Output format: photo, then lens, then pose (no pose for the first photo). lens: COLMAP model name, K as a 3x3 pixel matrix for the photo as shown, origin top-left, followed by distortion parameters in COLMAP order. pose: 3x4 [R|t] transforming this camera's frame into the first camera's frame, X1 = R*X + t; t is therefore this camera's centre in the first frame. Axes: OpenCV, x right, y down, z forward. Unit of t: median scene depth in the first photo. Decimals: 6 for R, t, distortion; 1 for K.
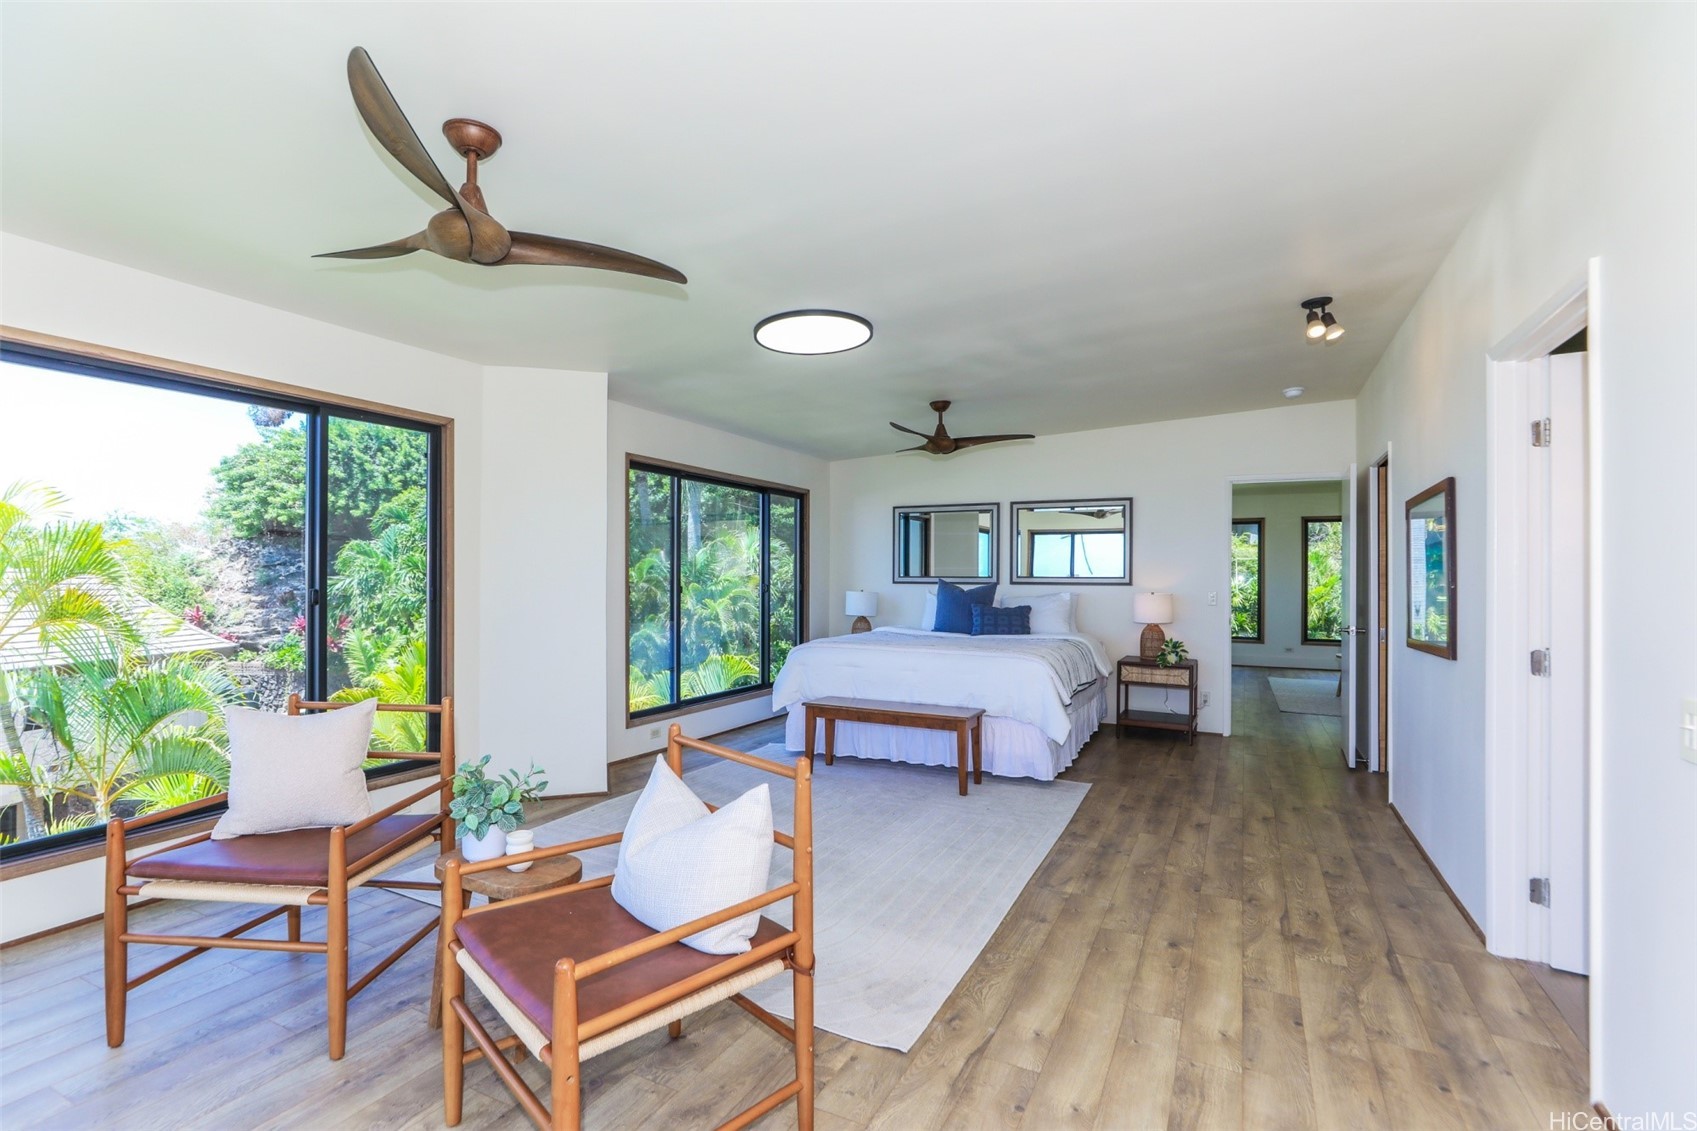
lens RADIAL K [[779.0, 0, 839.9], [0, 779.0, 562.9], [0, 0, 1]] dist [0.001268, -0.000541]
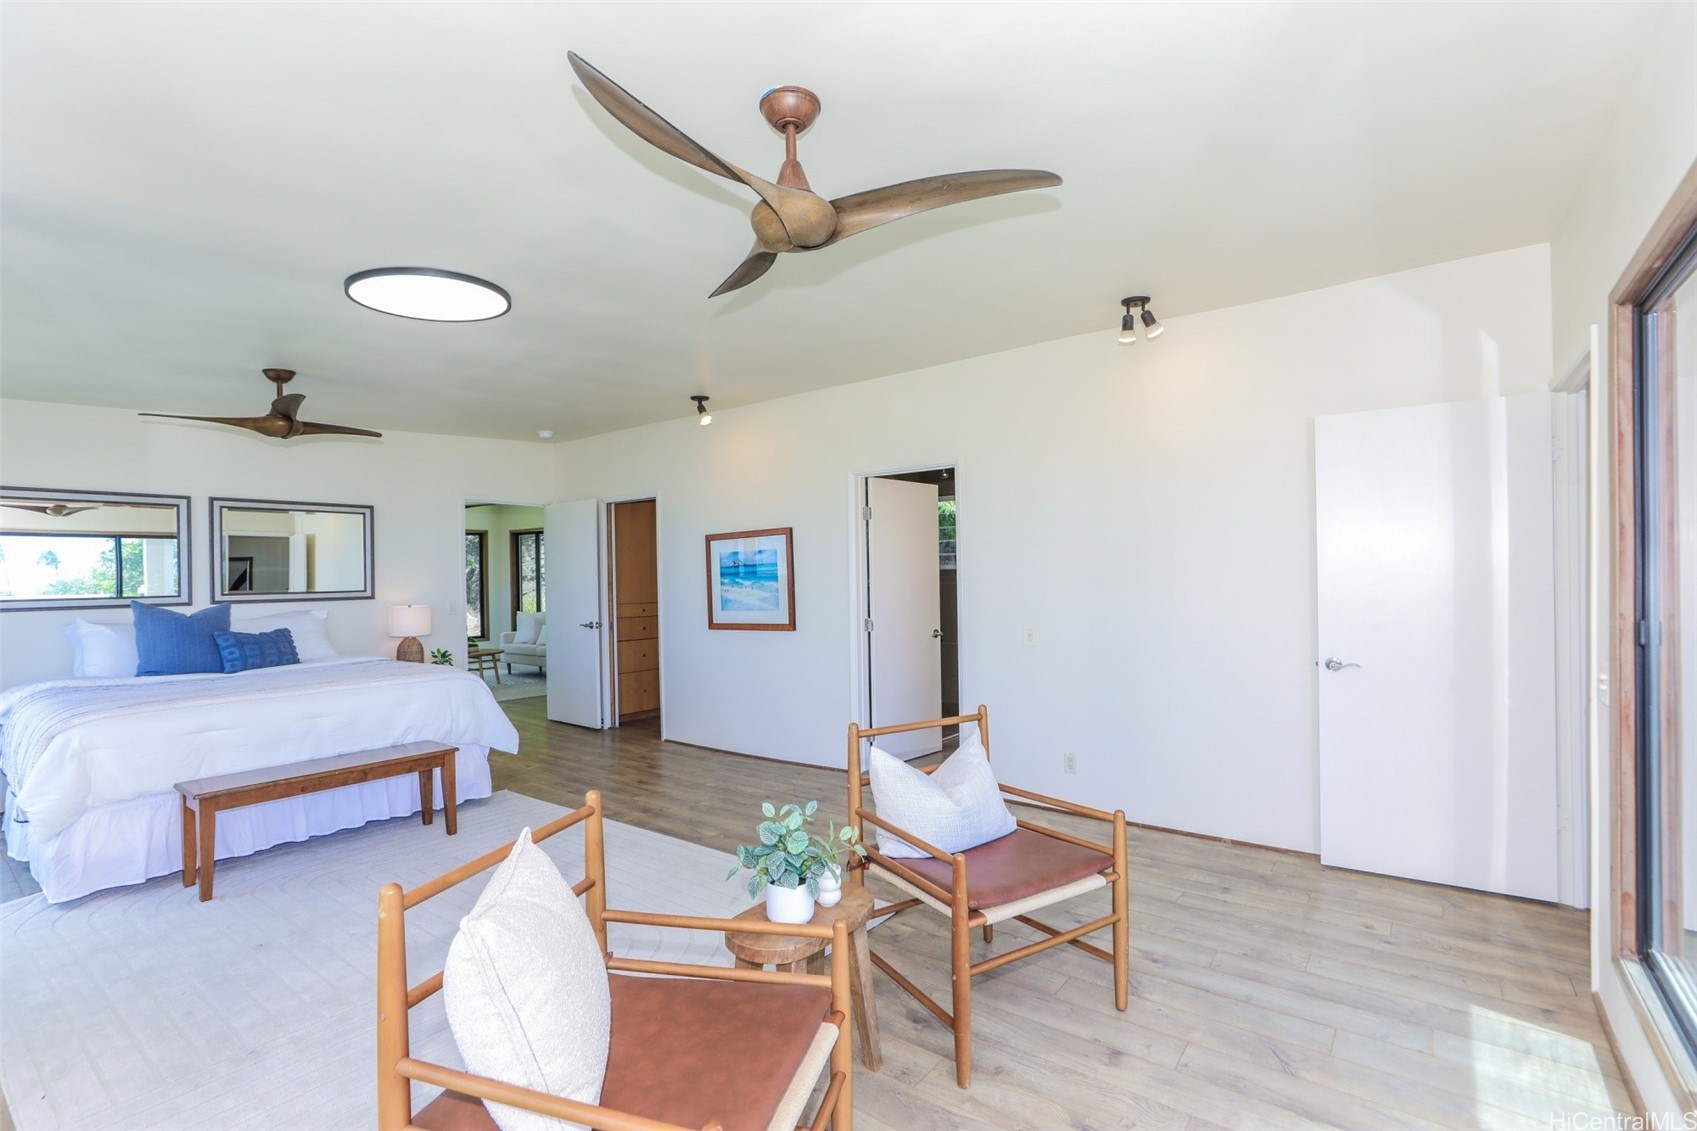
lens RADIAL K [[779.0, 0, 840.2], [0, 779.0, 575.3], [0, 0, 1]] dist [0.001268, -0.000541]
pose [[0.207211, -0.009515, 0.978250, -0.750422], [0.002993, 0.999954, 0.009092, -0.012298], [-0.978292, 0.001044, 0.207230, 0.438267]]
